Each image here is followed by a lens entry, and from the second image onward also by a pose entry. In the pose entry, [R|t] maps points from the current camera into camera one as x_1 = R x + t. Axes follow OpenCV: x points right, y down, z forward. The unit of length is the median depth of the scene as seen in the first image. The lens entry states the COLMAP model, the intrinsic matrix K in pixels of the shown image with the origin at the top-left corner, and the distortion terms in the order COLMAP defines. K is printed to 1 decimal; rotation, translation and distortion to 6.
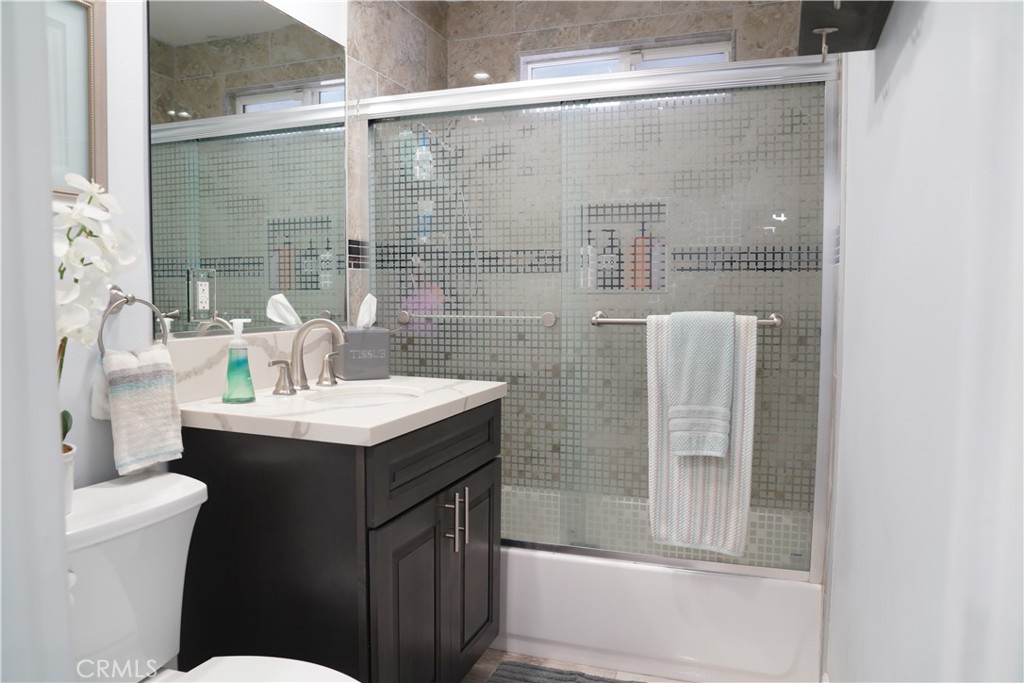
lens RADIAL K [[712.5, 0, 514.4], [0, 712.5, 346.3], [0, 0, 1]] dist [-0.129169, 0.106831]
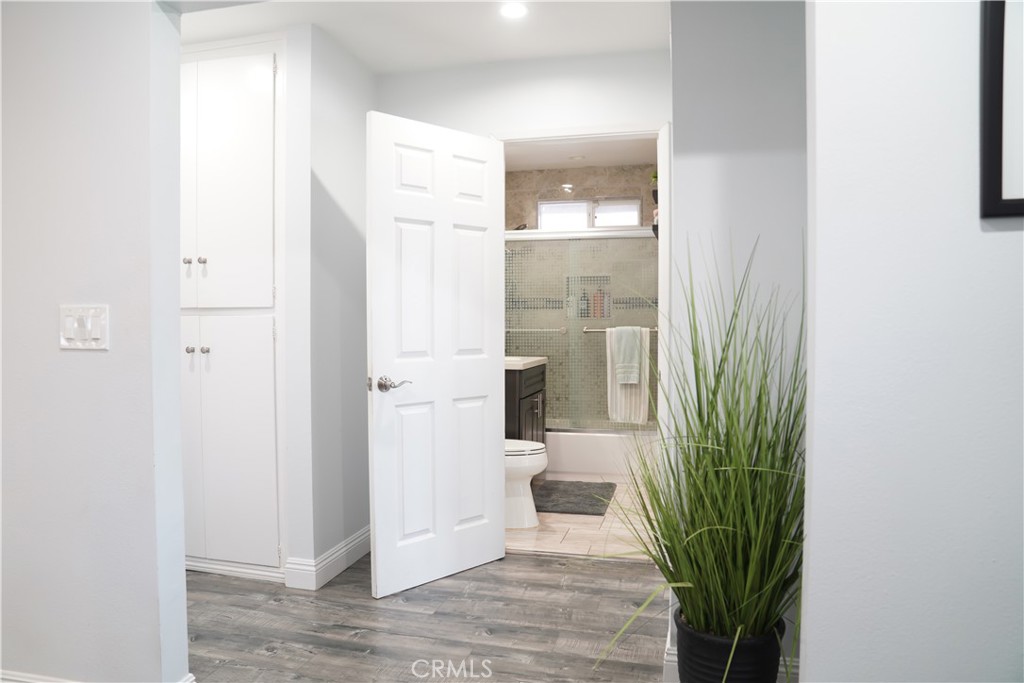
lens RADIAL K [[727.0, 0, 503.0], [0, 727.0, 346.3], [0, 0, 1]] dist [-0.111403, 0.091496]
pose [[0.996125, -0.006335, 0.087721, -0.377467], [0.009740, 0.999213, -0.038441, 0.108369], [-0.087409, 0.039146, 0.995403, -1.423226]]
